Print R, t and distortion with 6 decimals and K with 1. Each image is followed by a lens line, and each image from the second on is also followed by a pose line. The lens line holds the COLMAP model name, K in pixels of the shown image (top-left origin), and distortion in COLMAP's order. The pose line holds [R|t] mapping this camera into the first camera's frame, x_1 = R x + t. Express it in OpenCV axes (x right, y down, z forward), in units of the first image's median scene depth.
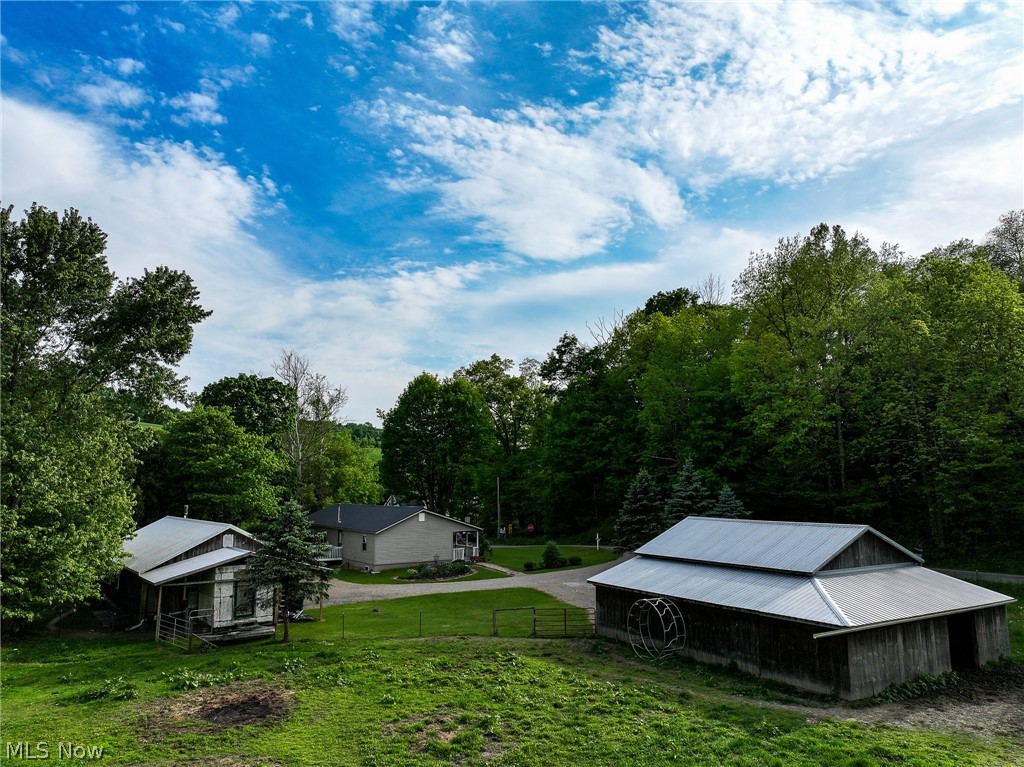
lens RADIAL K [[715.0, 0, 512.0], [0, 715.0, 383.5], [0, 0, 1]] dist [0.007579, 0.001237]
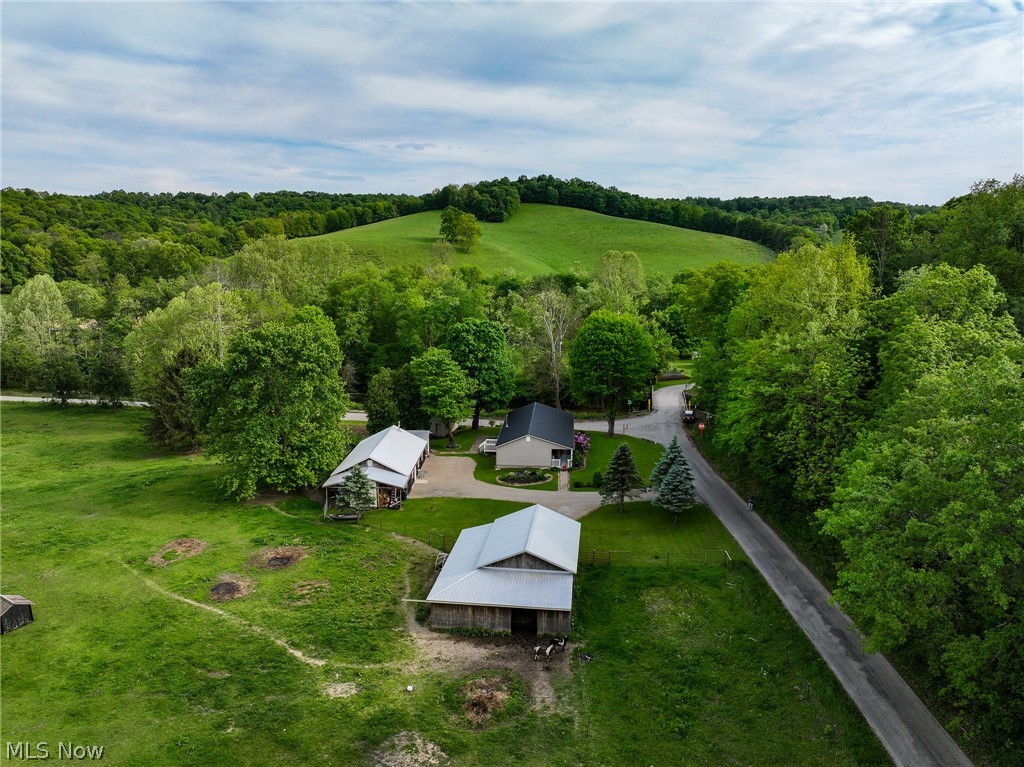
lens RADIAL K [[715.0, 0, 512.0], [0, 715.0, 383.5], [0, 0, 1]] dist [0.007579, 0.001237]
pose [[0.777174, 0.118433, -0.618041, 0.778412], [0.082387, 0.954527, 0.286513, -0.369739], [0.623869, -0.273589, 0.732077, -0.125735]]
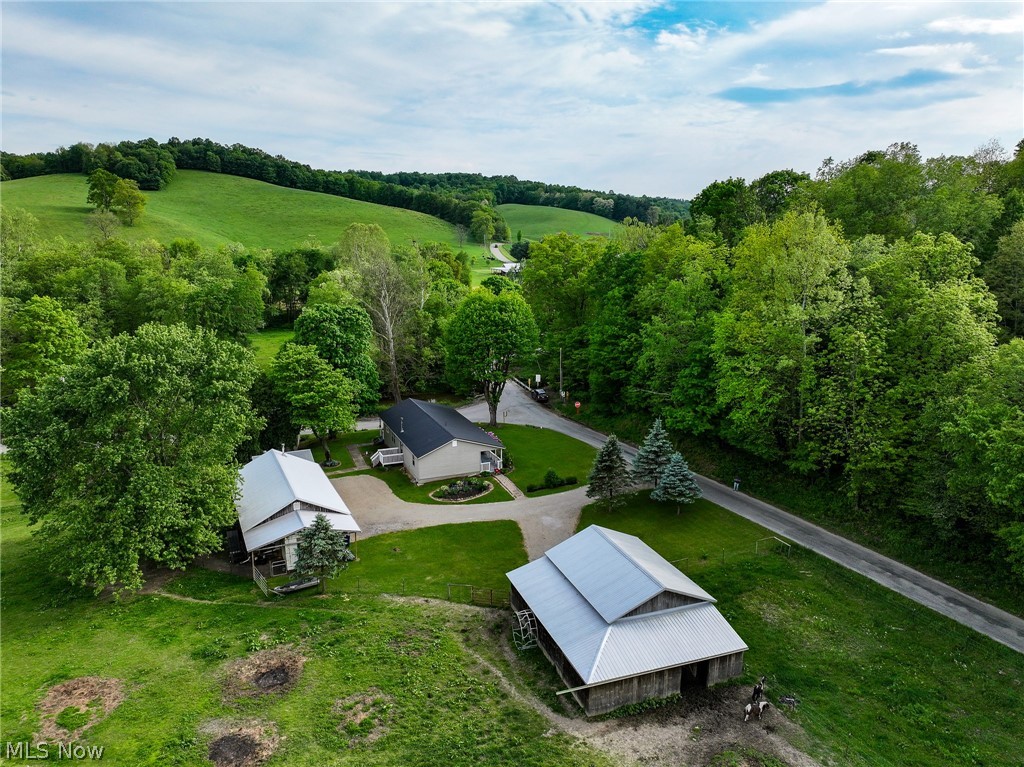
lens RADIAL K [[712.8, 0, 512.0], [0, 712.8, 383.5], [0, 0, 1]] dist [0.002522, 0.005341]
pose [[0.978639, 0.050018, -0.199408, 0.229751], [0.022303, 0.938398, 0.344836, -0.361078], [0.204372, -0.341917, 0.917238, -0.143060]]
